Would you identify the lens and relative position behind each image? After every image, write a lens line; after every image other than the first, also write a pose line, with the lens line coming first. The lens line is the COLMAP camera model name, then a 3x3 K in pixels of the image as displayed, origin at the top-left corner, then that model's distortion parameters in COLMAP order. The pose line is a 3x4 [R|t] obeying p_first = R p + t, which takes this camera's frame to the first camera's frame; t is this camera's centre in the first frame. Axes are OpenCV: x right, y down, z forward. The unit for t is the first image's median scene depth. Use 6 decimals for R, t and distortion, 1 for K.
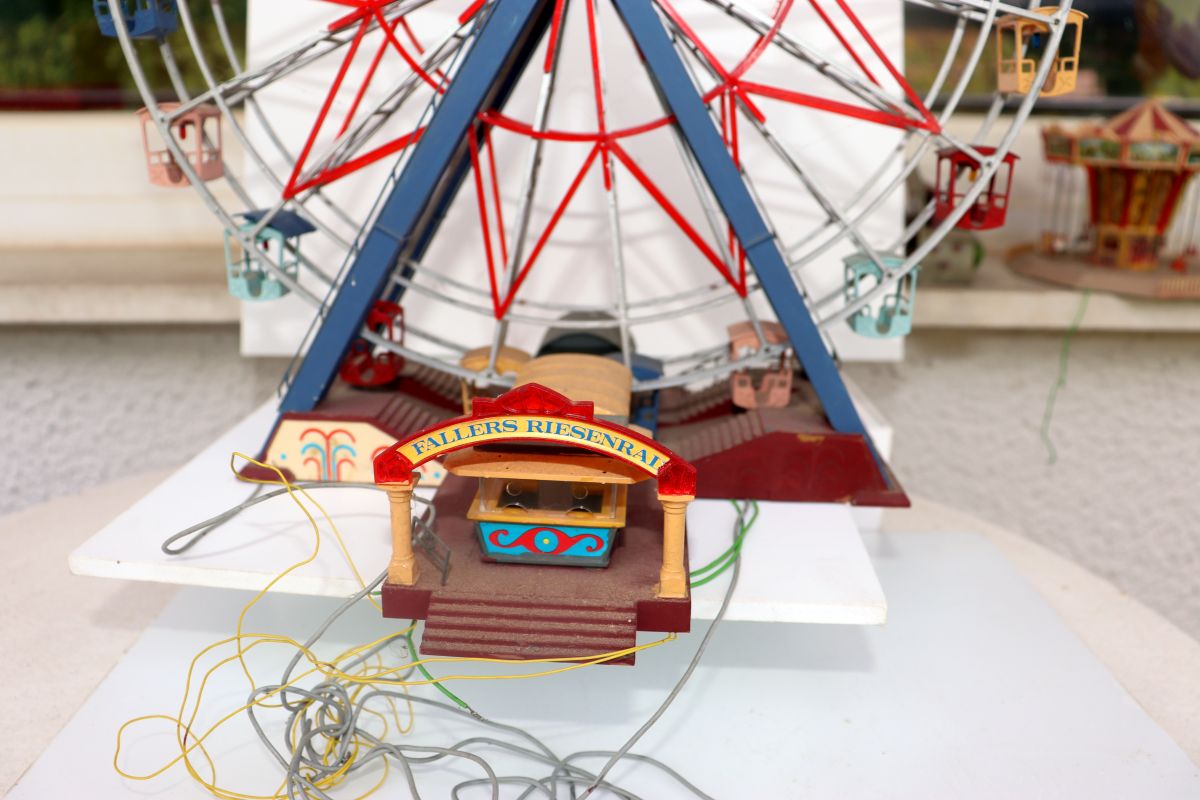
lens RADIAL K [[1015.1, 0, 599.2], [0, 1015.1, 394.5], [0, 0, 1]] dist [-0.195220, 0.208111]
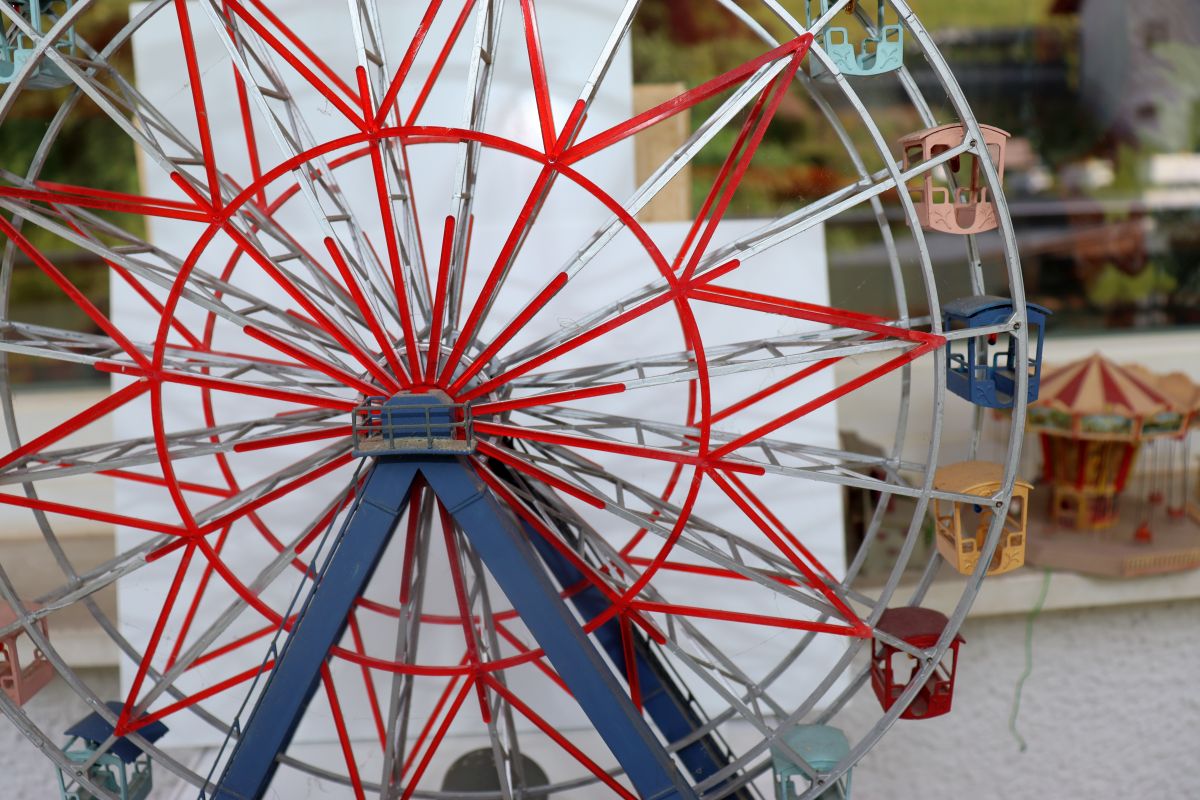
lens RADIAL K [[1008.9, 0, 596.4], [0, 1008.9, 401.2], [0, 0, 1]] dist [-0.190230, 0.211602]
pose [[0.997950, -0.055003, 0.032709, 0.091103], [0.057635, 0.994638, -0.085872, -0.408362], [-0.027811, 0.087581, 0.995769, 0.136636]]
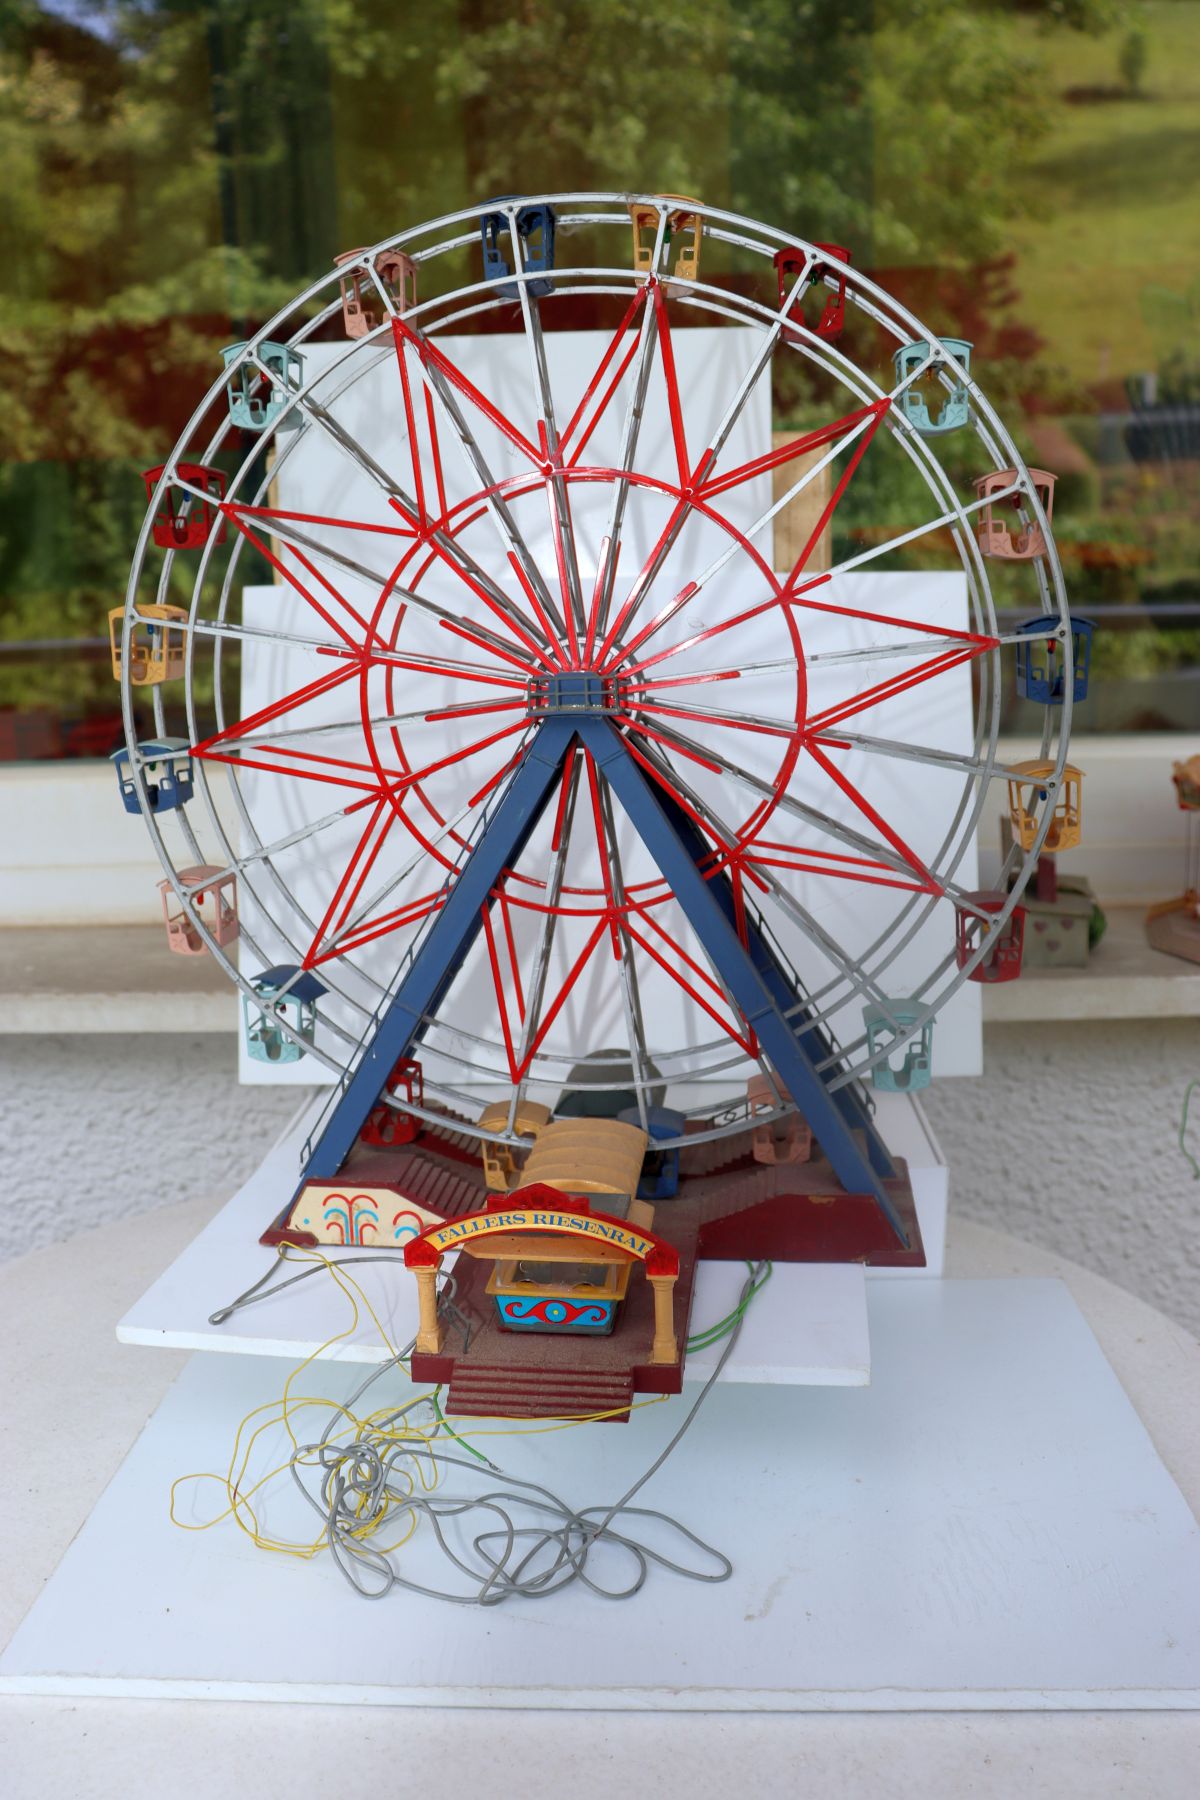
lens RADIAL K [[1522.7, 0, 606.7], [0, 1522.7, 875.1], [0, 0, 1]] dist [-0.195220, 0.208111]
pose [[0.997971, -0.025791, -0.058211, 0.091556], [0.019839, 0.994728, -0.100608, -0.136552], [0.060499, 0.099249, 0.993222, -0.564588]]
